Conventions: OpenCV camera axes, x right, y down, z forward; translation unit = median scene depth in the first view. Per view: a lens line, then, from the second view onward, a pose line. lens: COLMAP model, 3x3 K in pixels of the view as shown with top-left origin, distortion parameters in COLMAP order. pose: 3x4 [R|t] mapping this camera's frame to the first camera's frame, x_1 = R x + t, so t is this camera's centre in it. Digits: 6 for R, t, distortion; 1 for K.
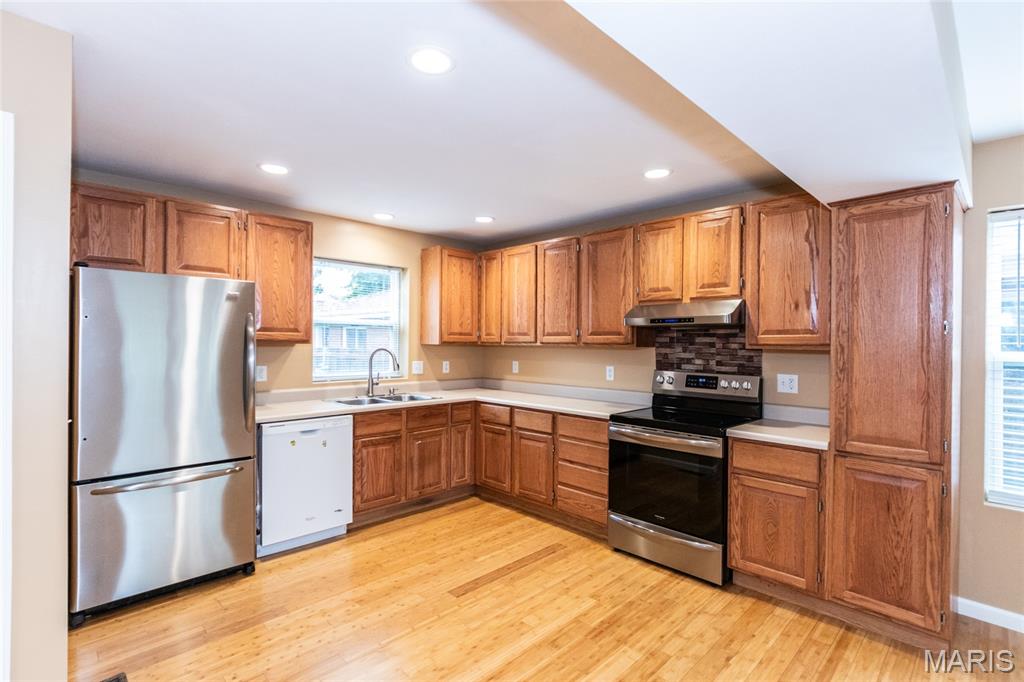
lens RADIAL K [[485.6, 0, 511.1], [0, 485.6, 340.3], [0, 0, 1]] dist [-0.001079, -0.000106]
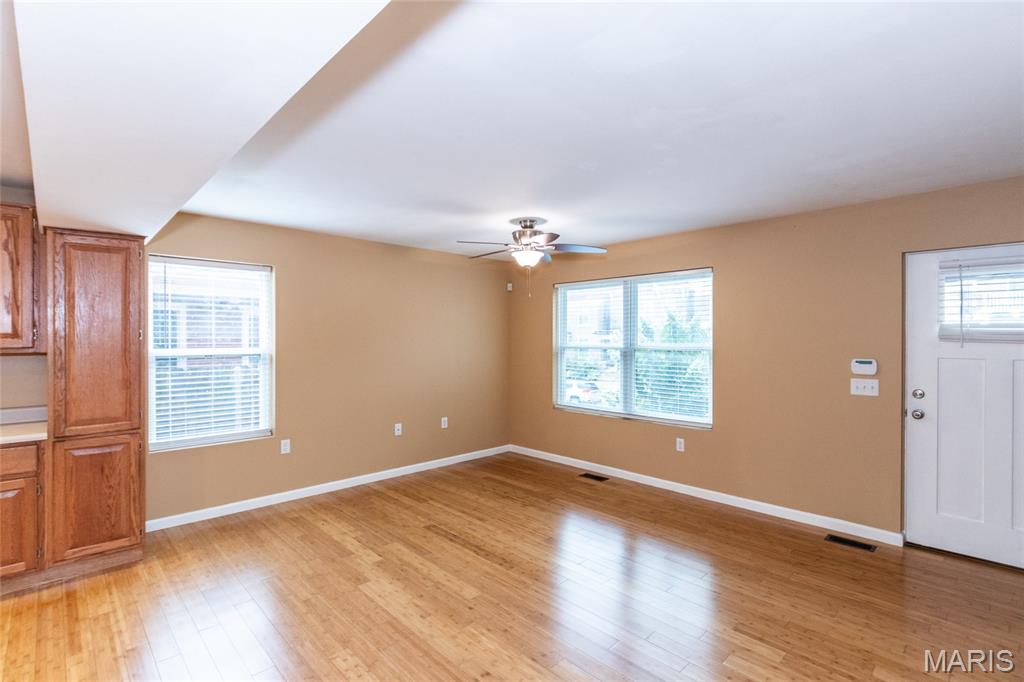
lens RADIAL K [[485.6, 0, 511.1], [0, 485.6, 340.3], [0, 0, 1]] dist [-0.001079, -0.000106]
pose [[0.018890, -0.015225, 0.999706, -0.500303], [0.002028, 0.999883, 0.015189, -0.026518], [-0.999820, 0.001740, 0.018919, -0.135973]]
